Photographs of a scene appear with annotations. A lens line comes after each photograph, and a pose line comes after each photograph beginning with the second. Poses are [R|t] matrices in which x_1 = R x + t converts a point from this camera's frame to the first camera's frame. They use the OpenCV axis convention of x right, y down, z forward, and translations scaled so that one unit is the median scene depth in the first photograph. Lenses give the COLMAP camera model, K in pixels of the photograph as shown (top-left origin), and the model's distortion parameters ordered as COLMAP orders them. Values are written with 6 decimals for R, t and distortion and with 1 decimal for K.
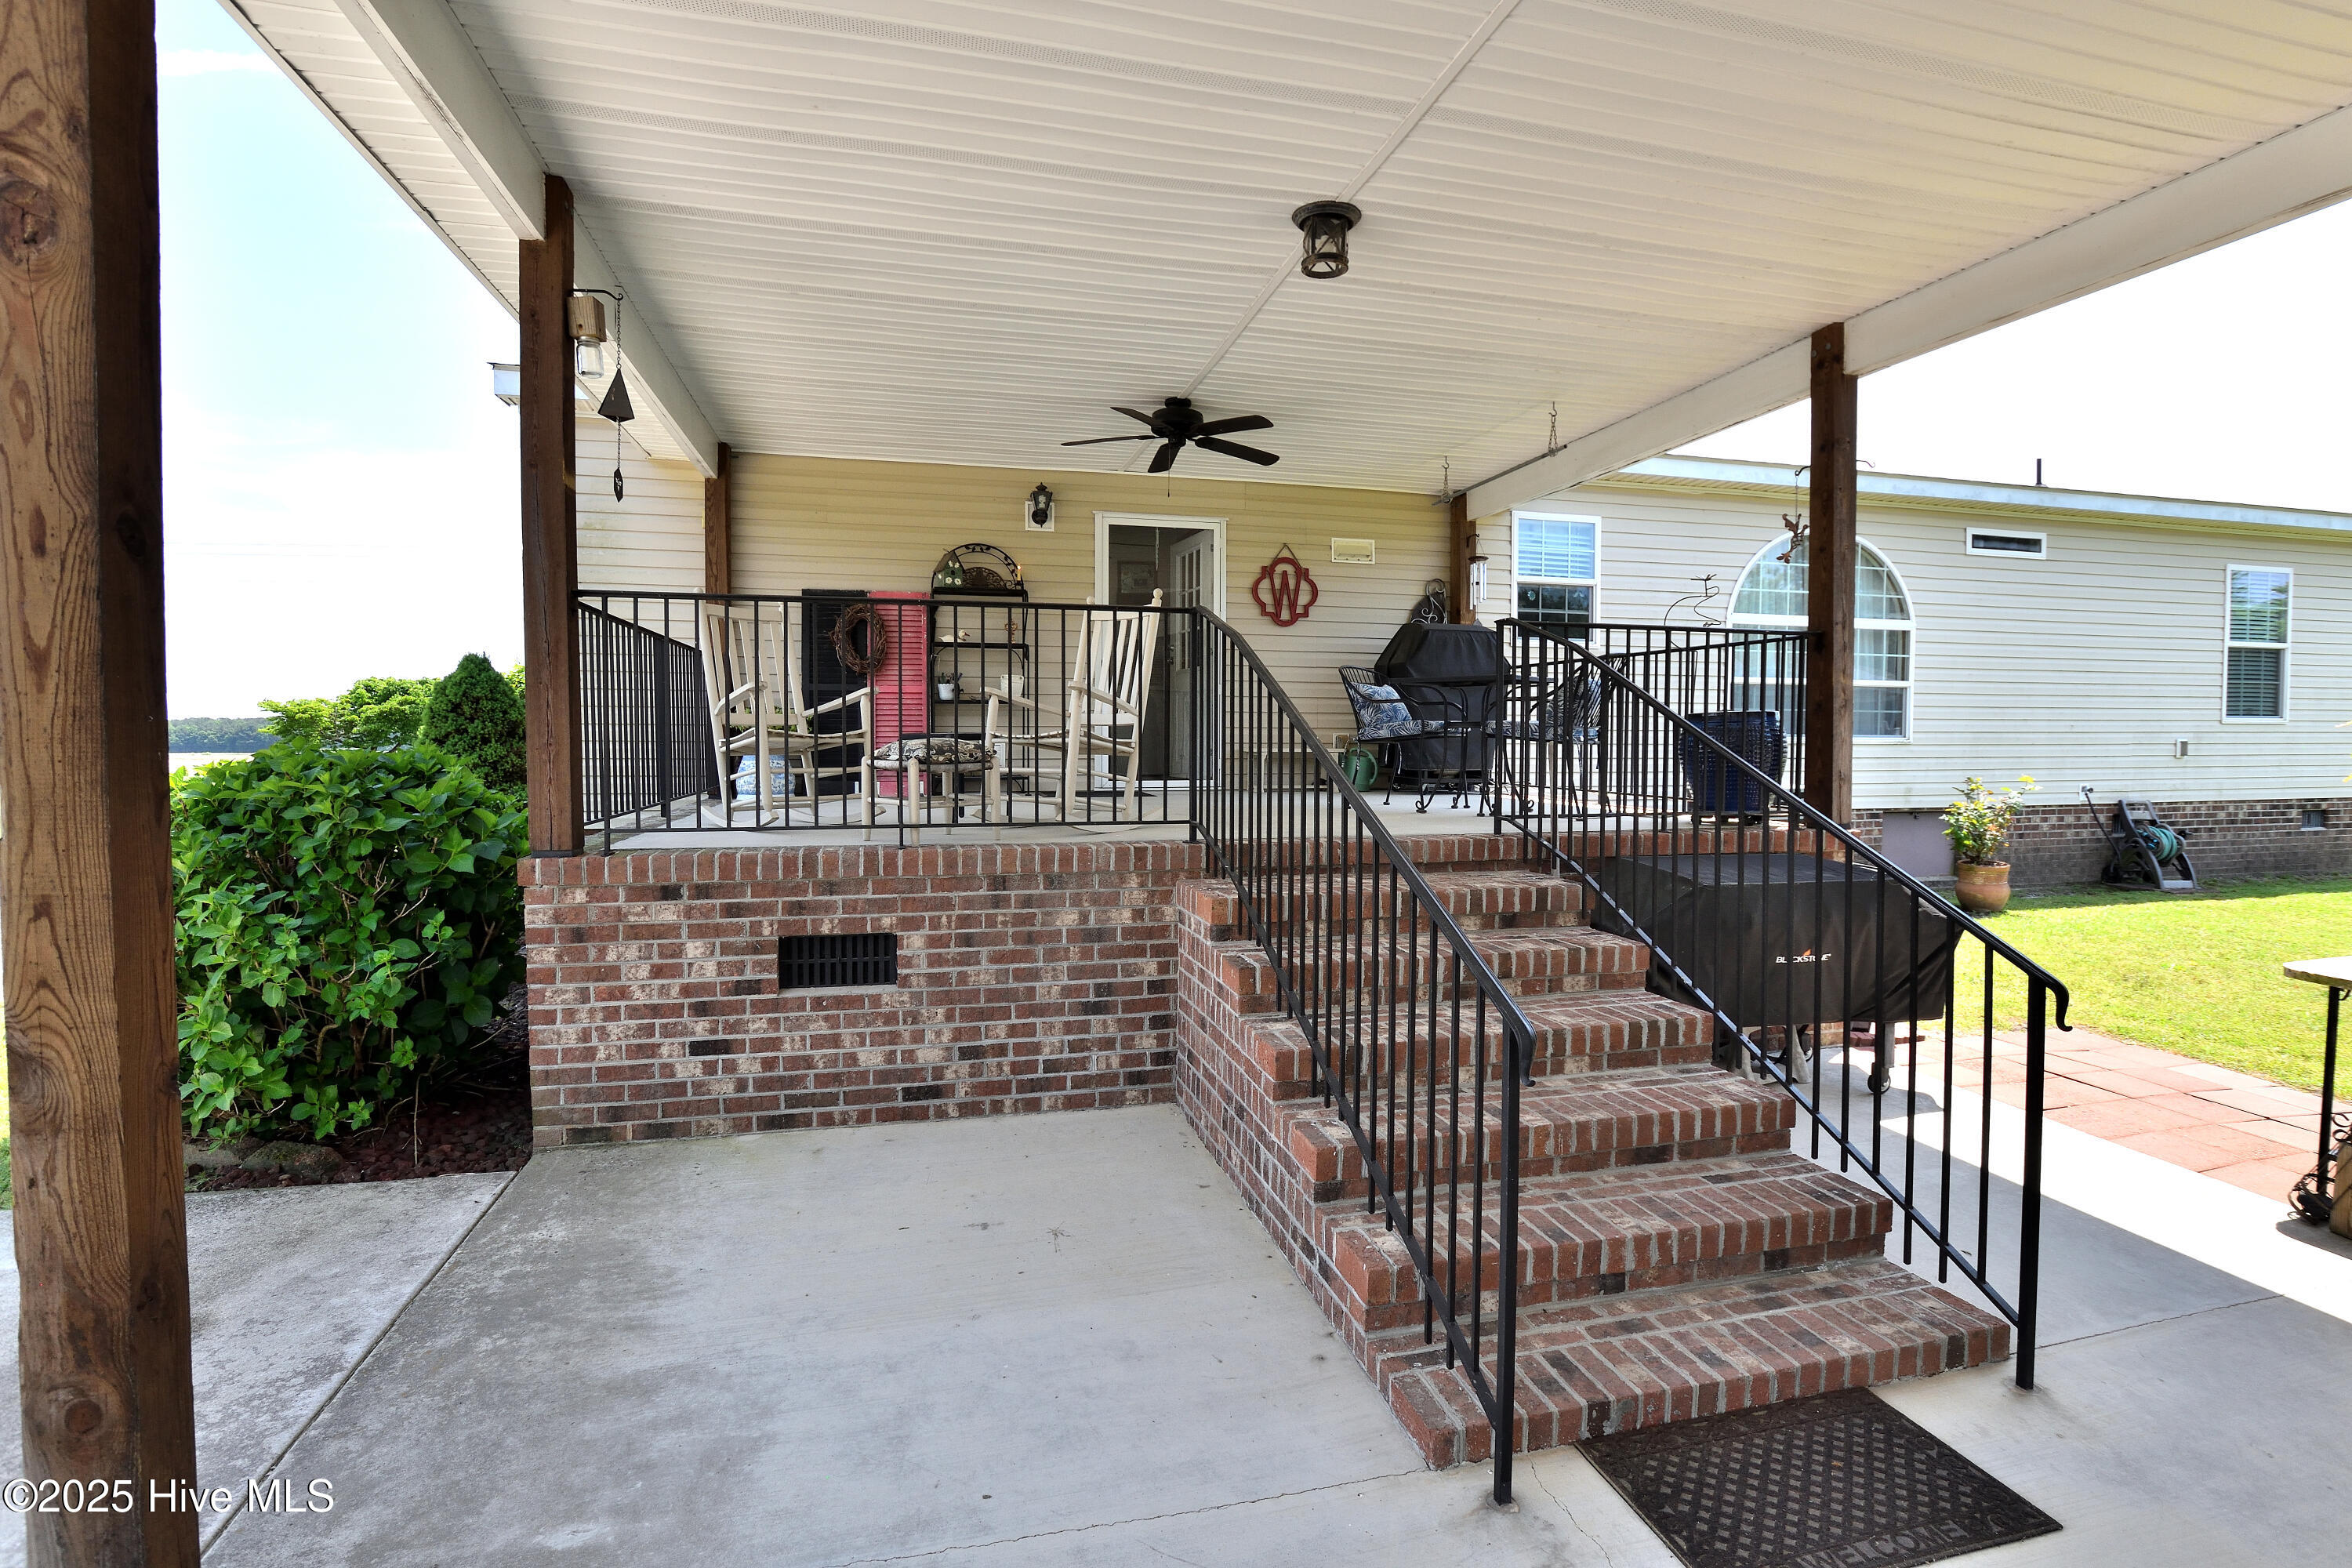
lens RADIAL K [[1100.4, 0, 1180.1], [0, 1100.4, 778.9], [0, 0, 1]] dist [-0.028694, 0.004537]
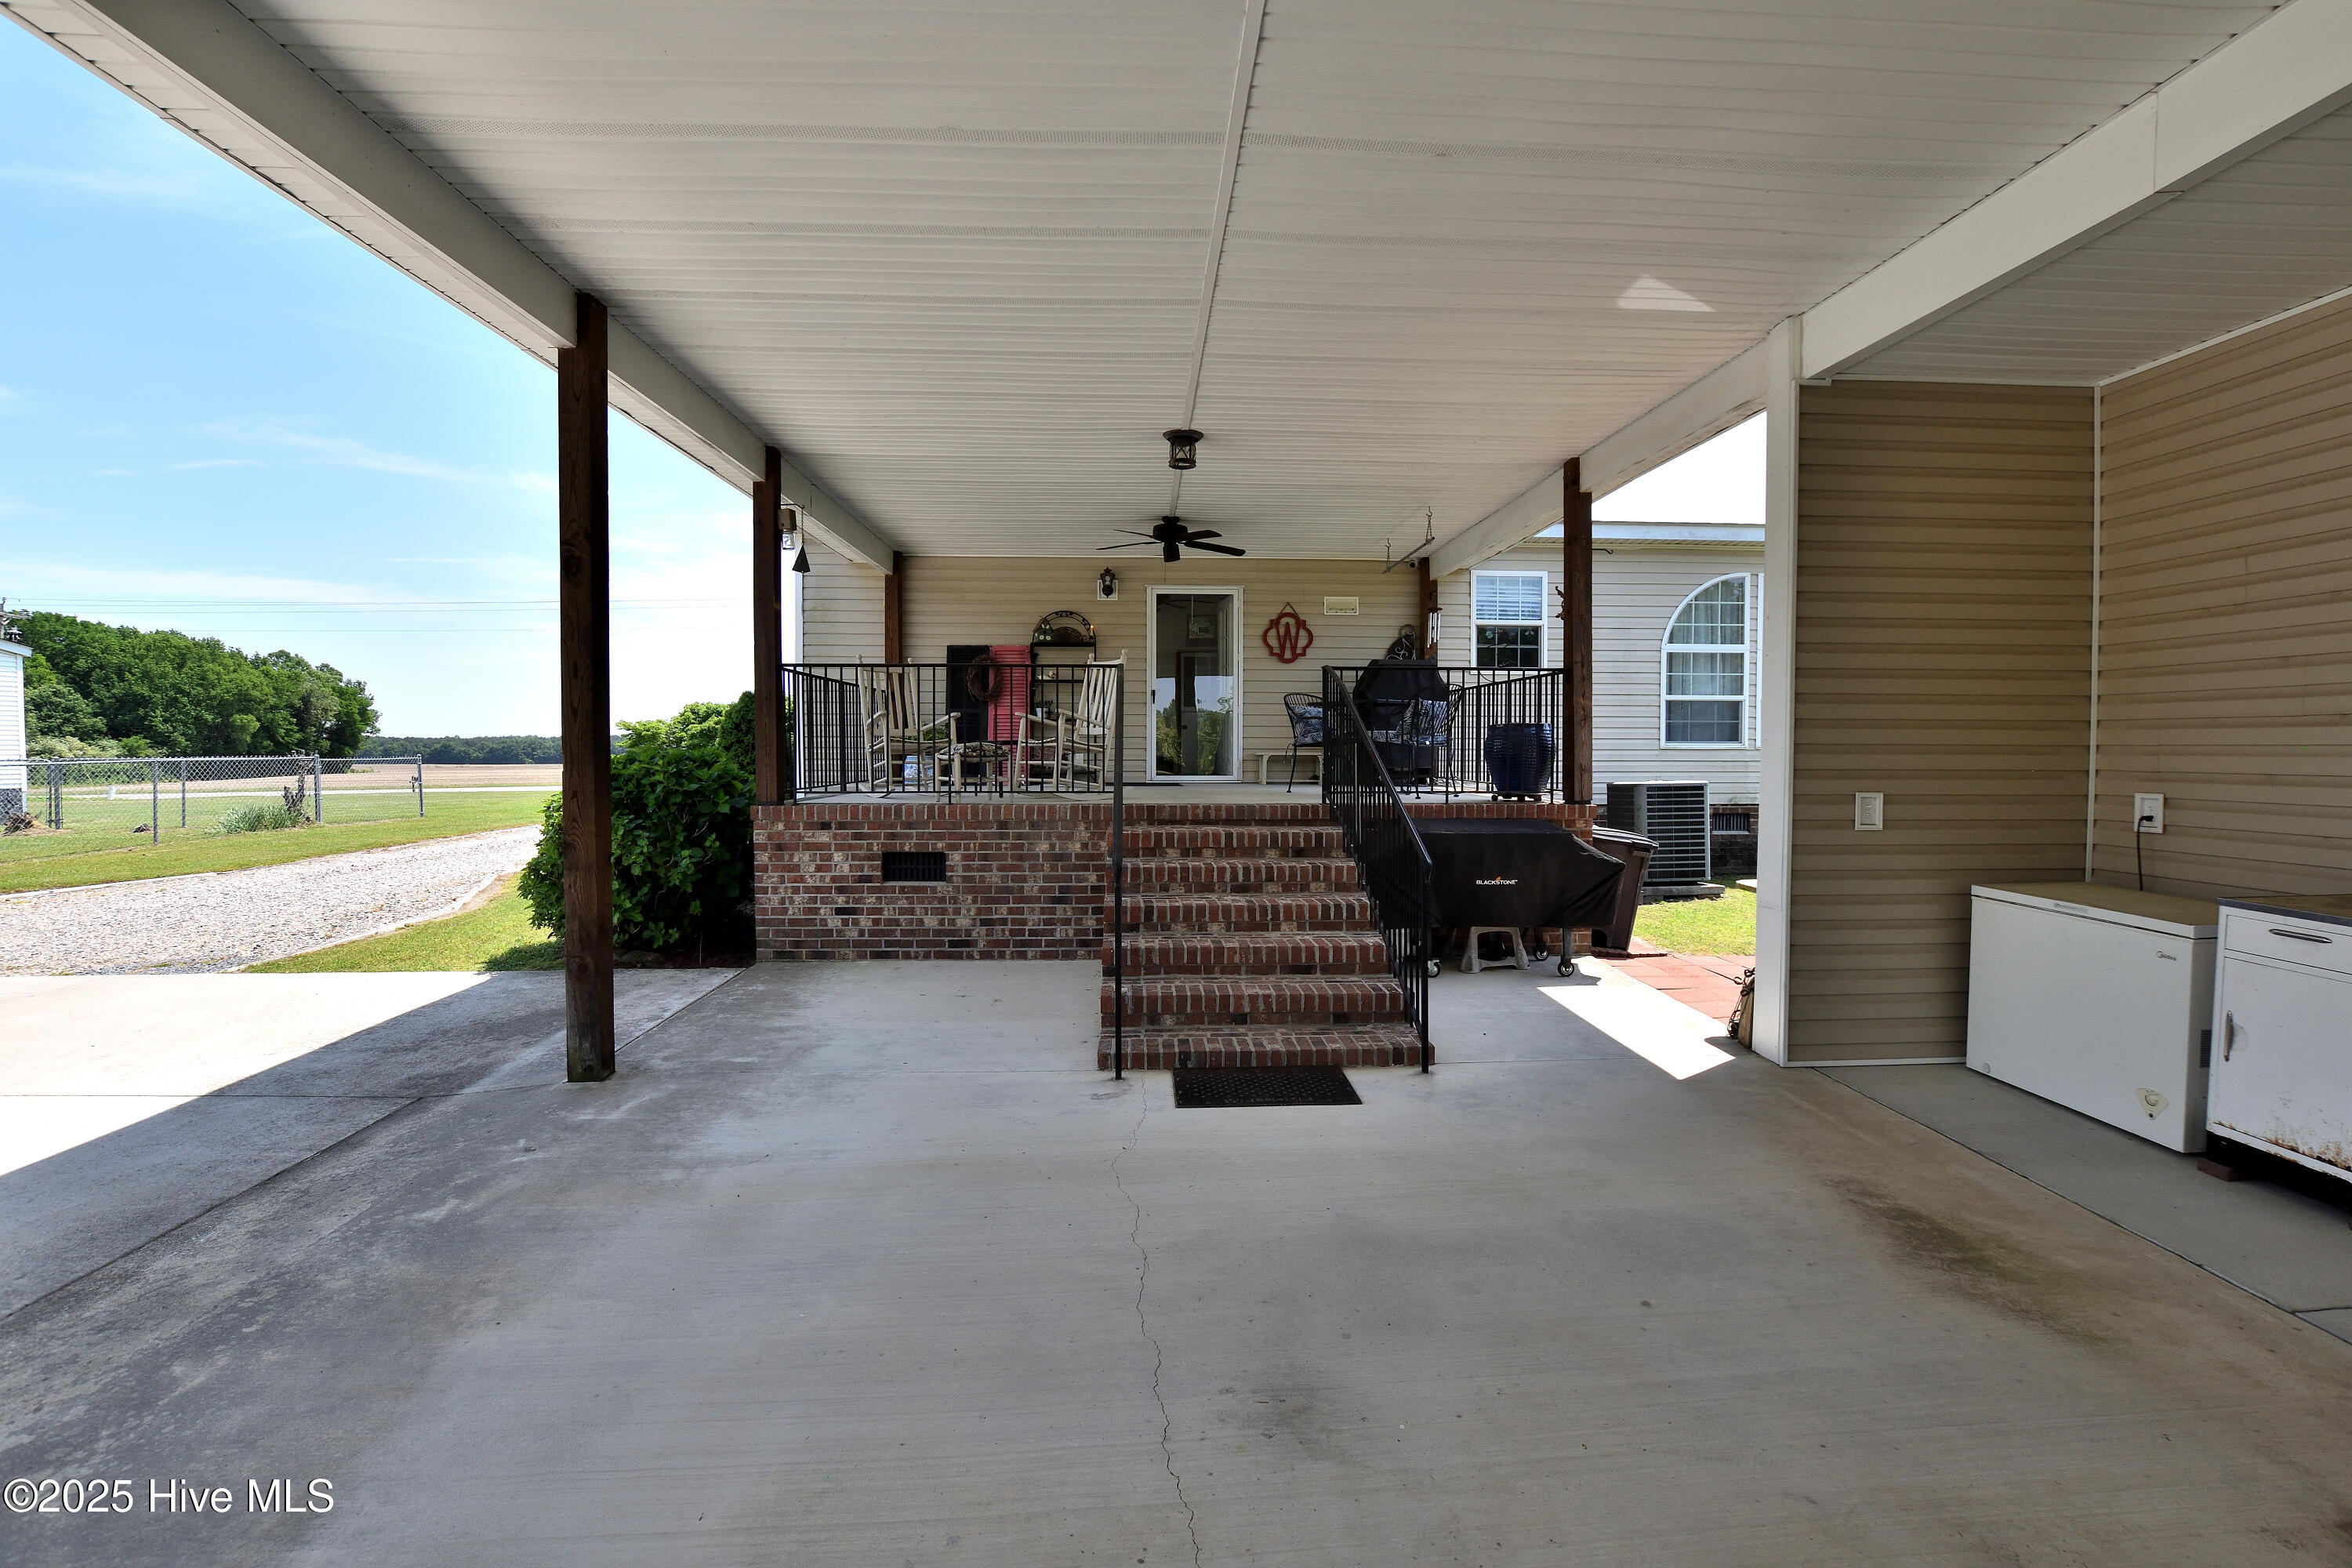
lens RADIAL K [[1029.8, 0, 1180.4], [0, 1029.8, 779.6], [0, 0, 1]] dist [-0.032590, 0.005329]
pose [[0.980236, 0.004149, -0.197788, 0.424692], [-0.006081, 0.999940, -0.009160, 0.034858], [0.197738, 0.010181, 0.980202, -0.533238]]
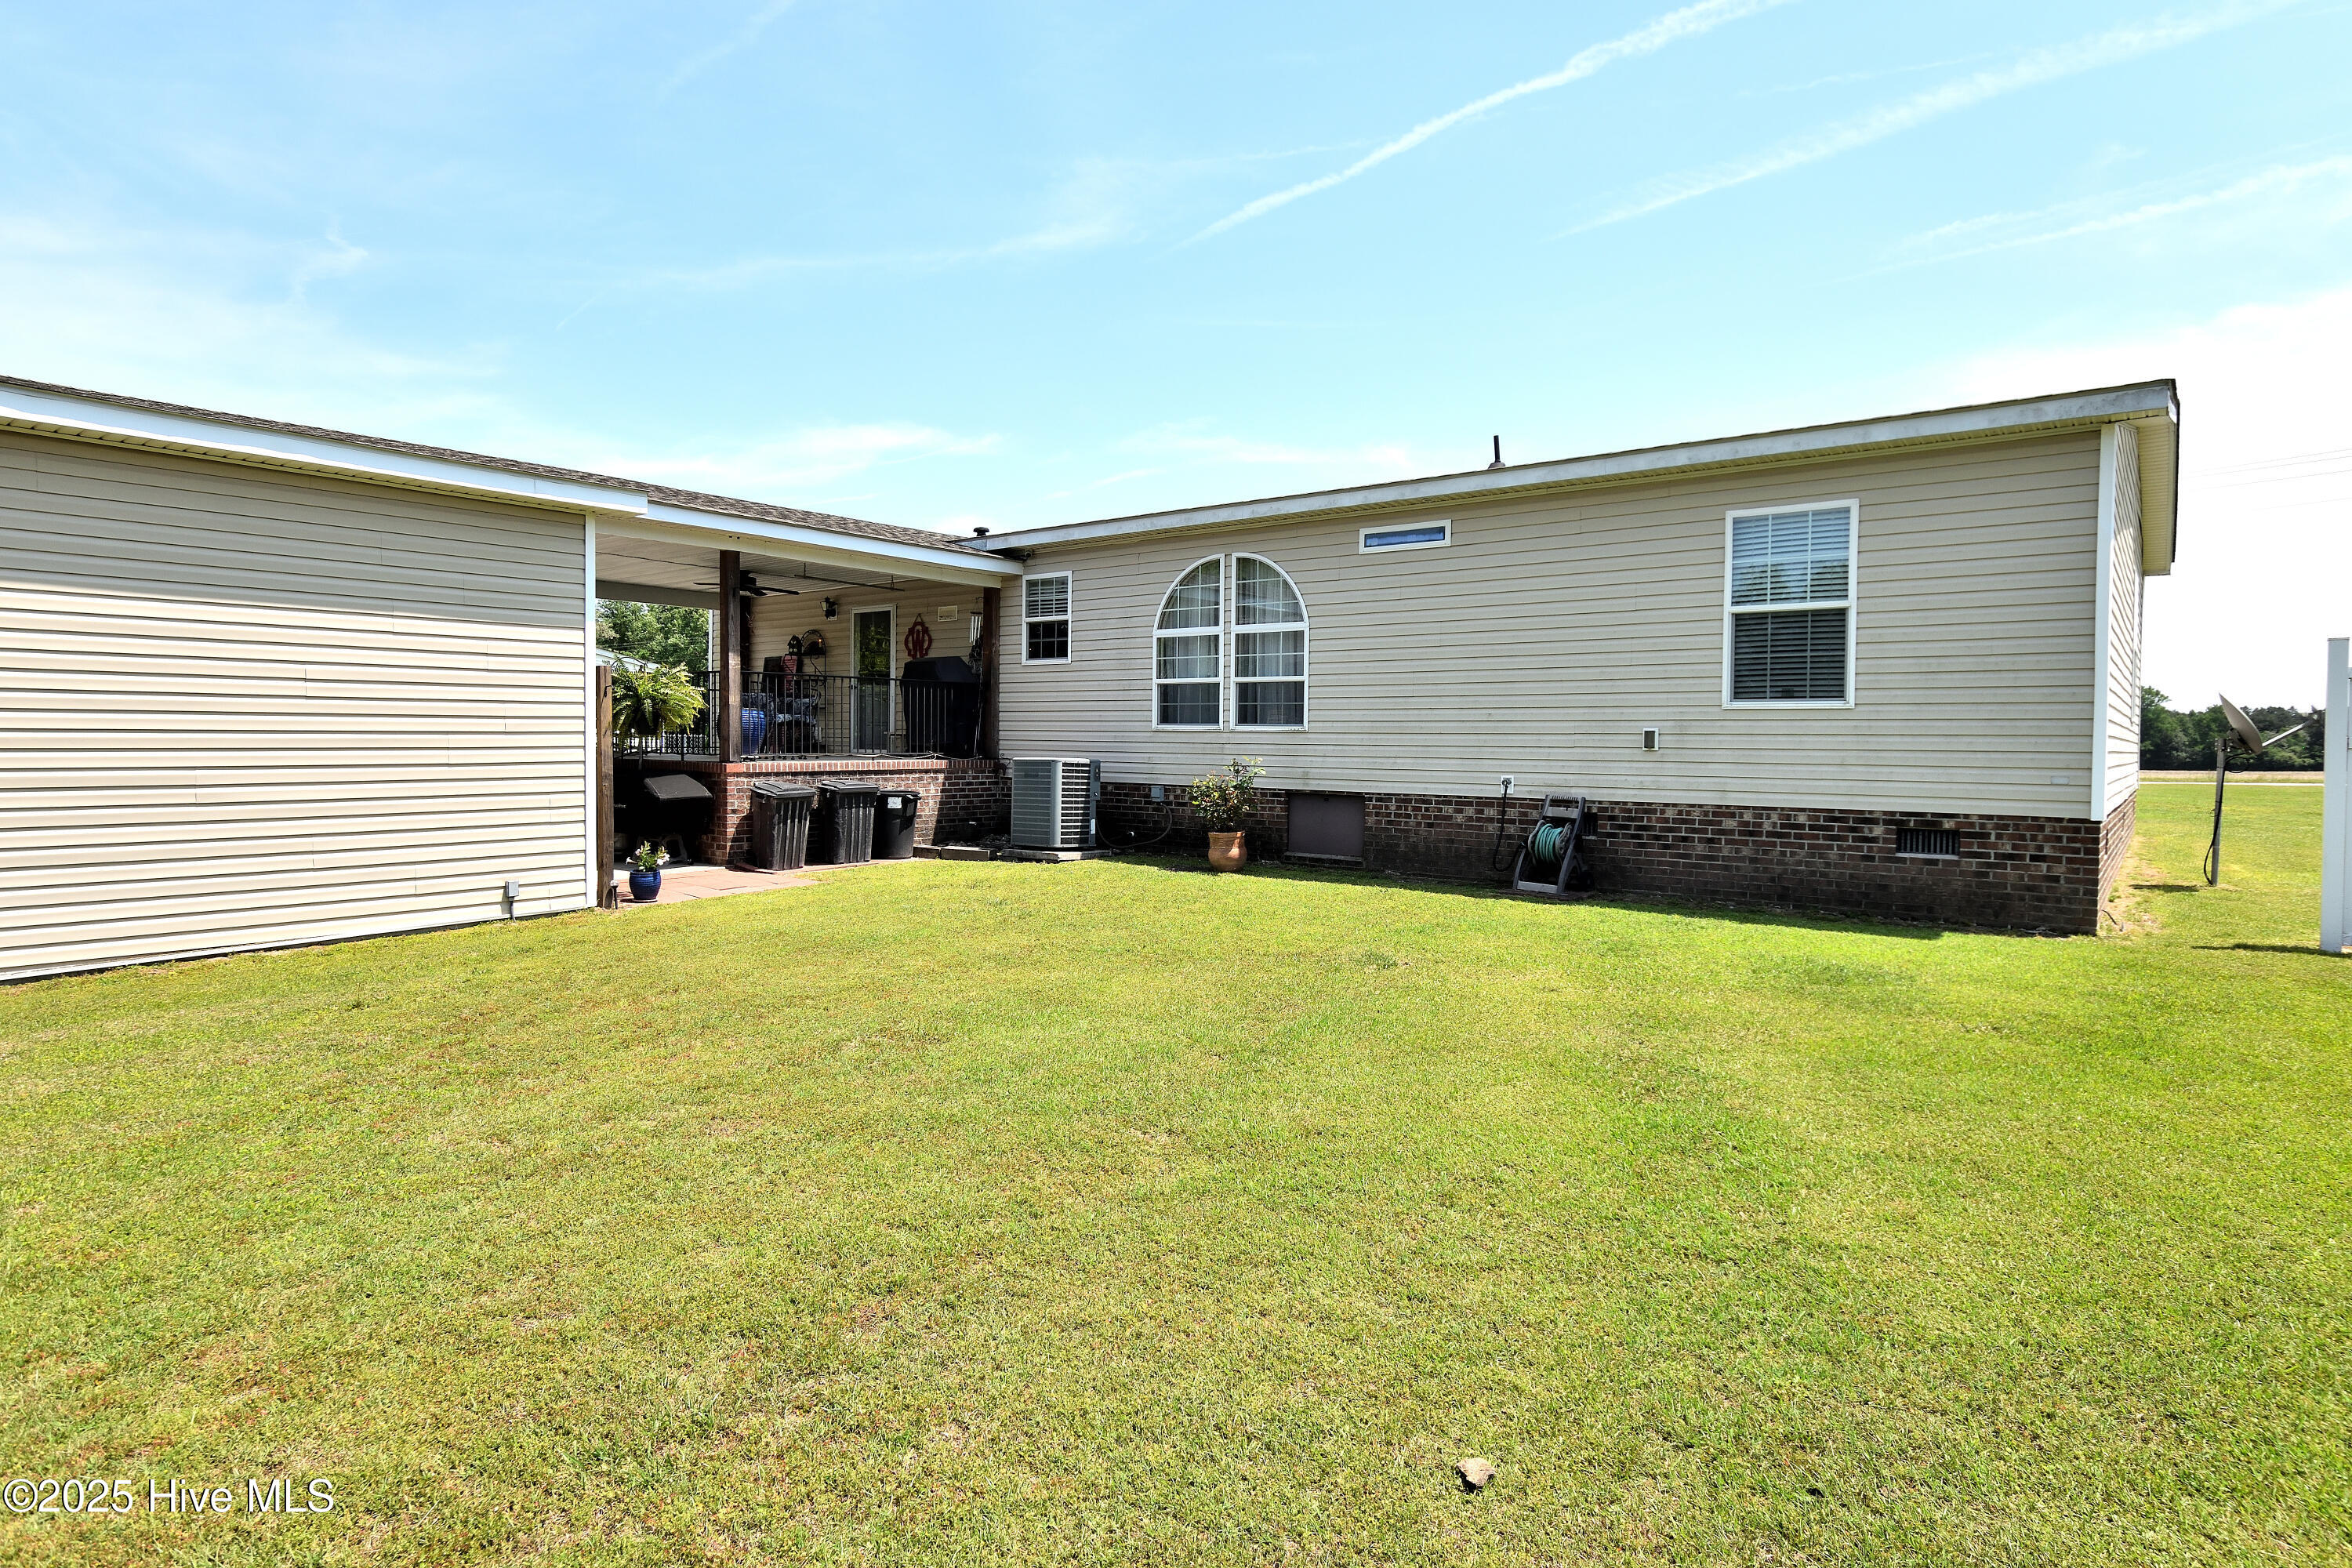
lens RADIAL K [[1238.4, 0, 1169.5], [0, 1238.4, 783.4], [0, 0, 1]] dist [-0.014009, 0.001169]
pose [[0.602804, 0.033502, -0.797186, 3.681908], [-0.041938, 0.999067, 0.010274, 0.030040], [0.796787, 0.027240, 0.603647, 0.286814]]
